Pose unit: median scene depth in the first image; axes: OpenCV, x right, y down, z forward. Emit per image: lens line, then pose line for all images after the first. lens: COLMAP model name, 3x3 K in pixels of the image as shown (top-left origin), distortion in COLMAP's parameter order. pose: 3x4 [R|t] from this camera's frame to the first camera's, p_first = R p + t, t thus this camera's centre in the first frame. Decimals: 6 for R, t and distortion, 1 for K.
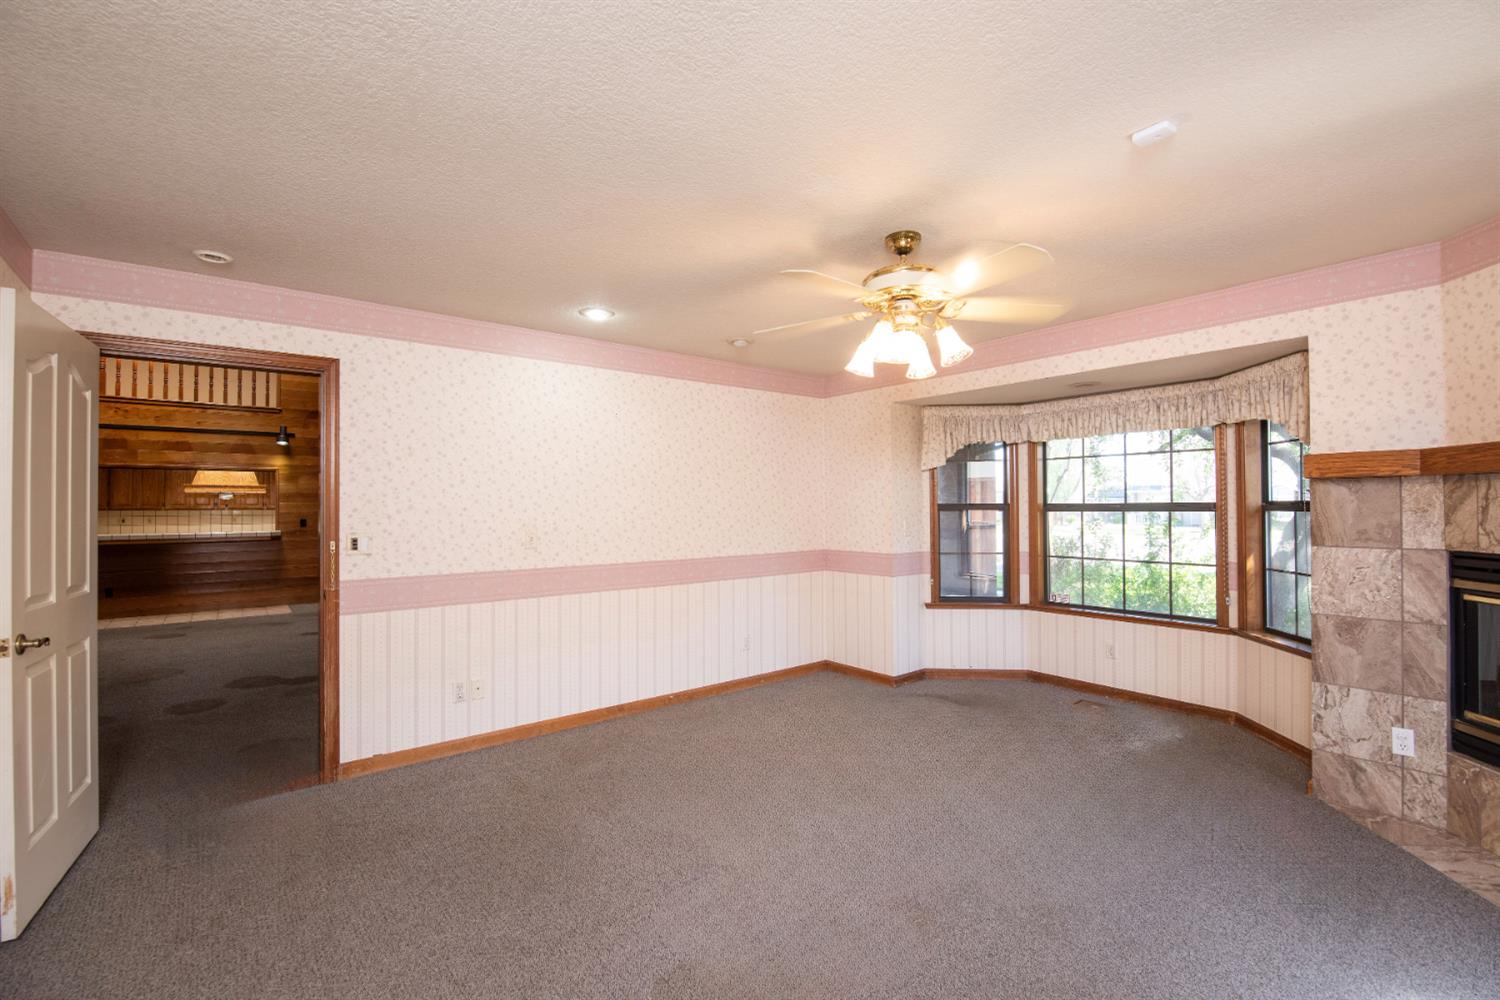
lens RADIAL K [[677.6, 0, 764.1], [0, 677.6, 498.9], [0, 0, 1]] dist [-0.007750, -0.005727]
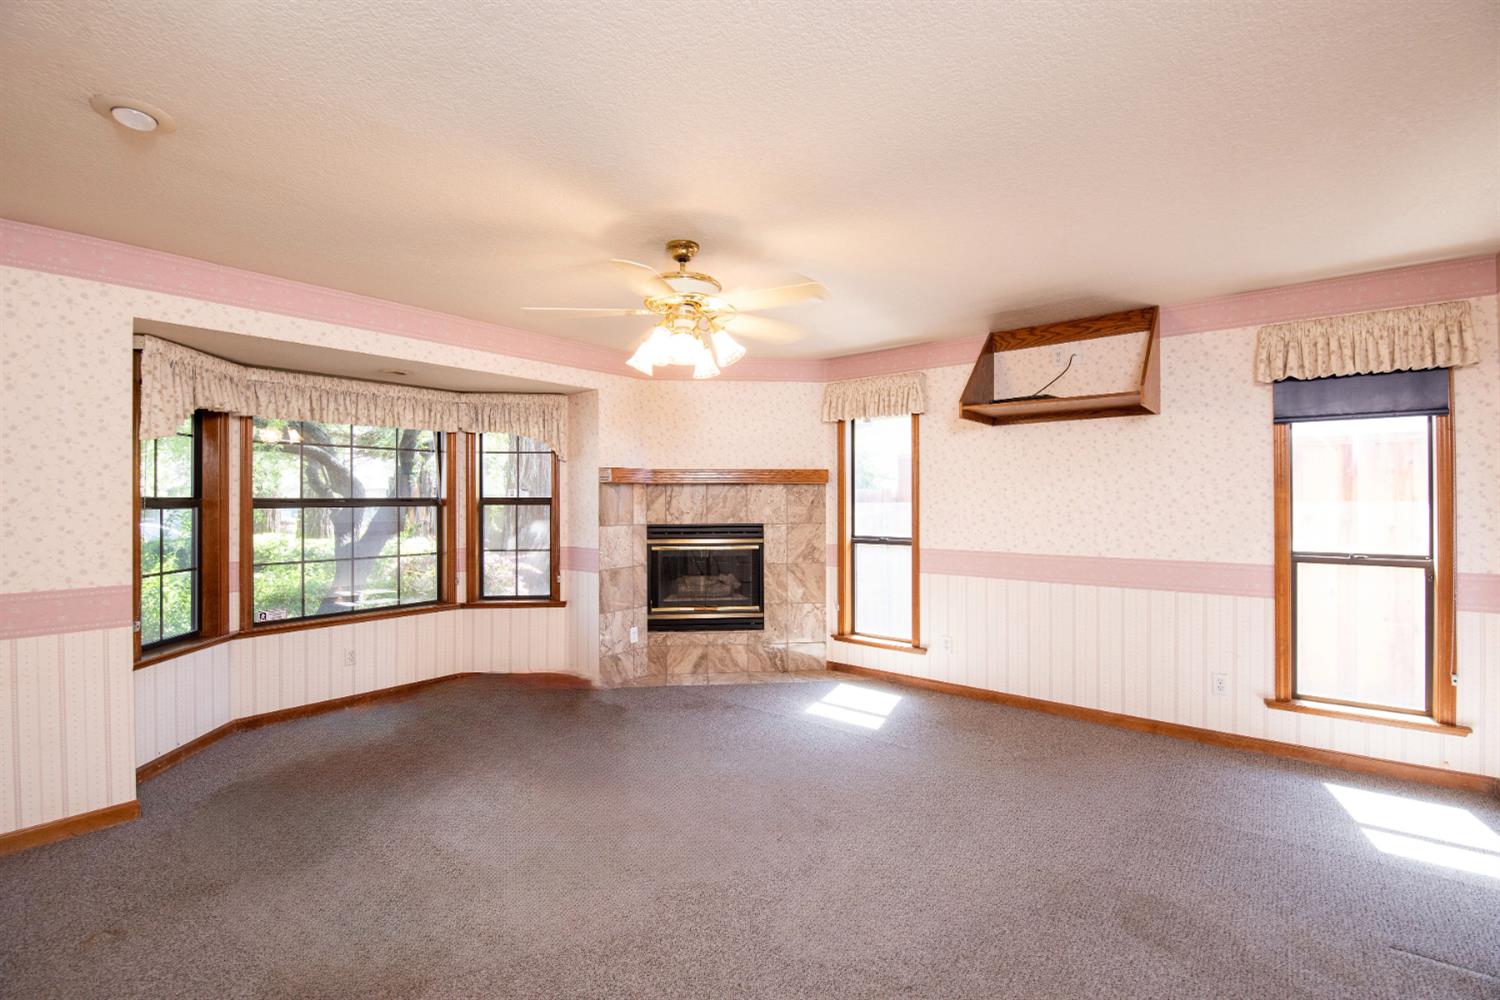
lens RADIAL K [[677.6, 0, 756.5], [0, 677.6, 503.6], [0, 0, 1]] dist [-0.007750, -0.005727]
pose [[-0.234661, 0.001151, 0.972077, -0.631063], [-0.007030, 0.999971, -0.002881, 0.015817], [-0.972052, -0.007510, -0.234646, 0.820800]]
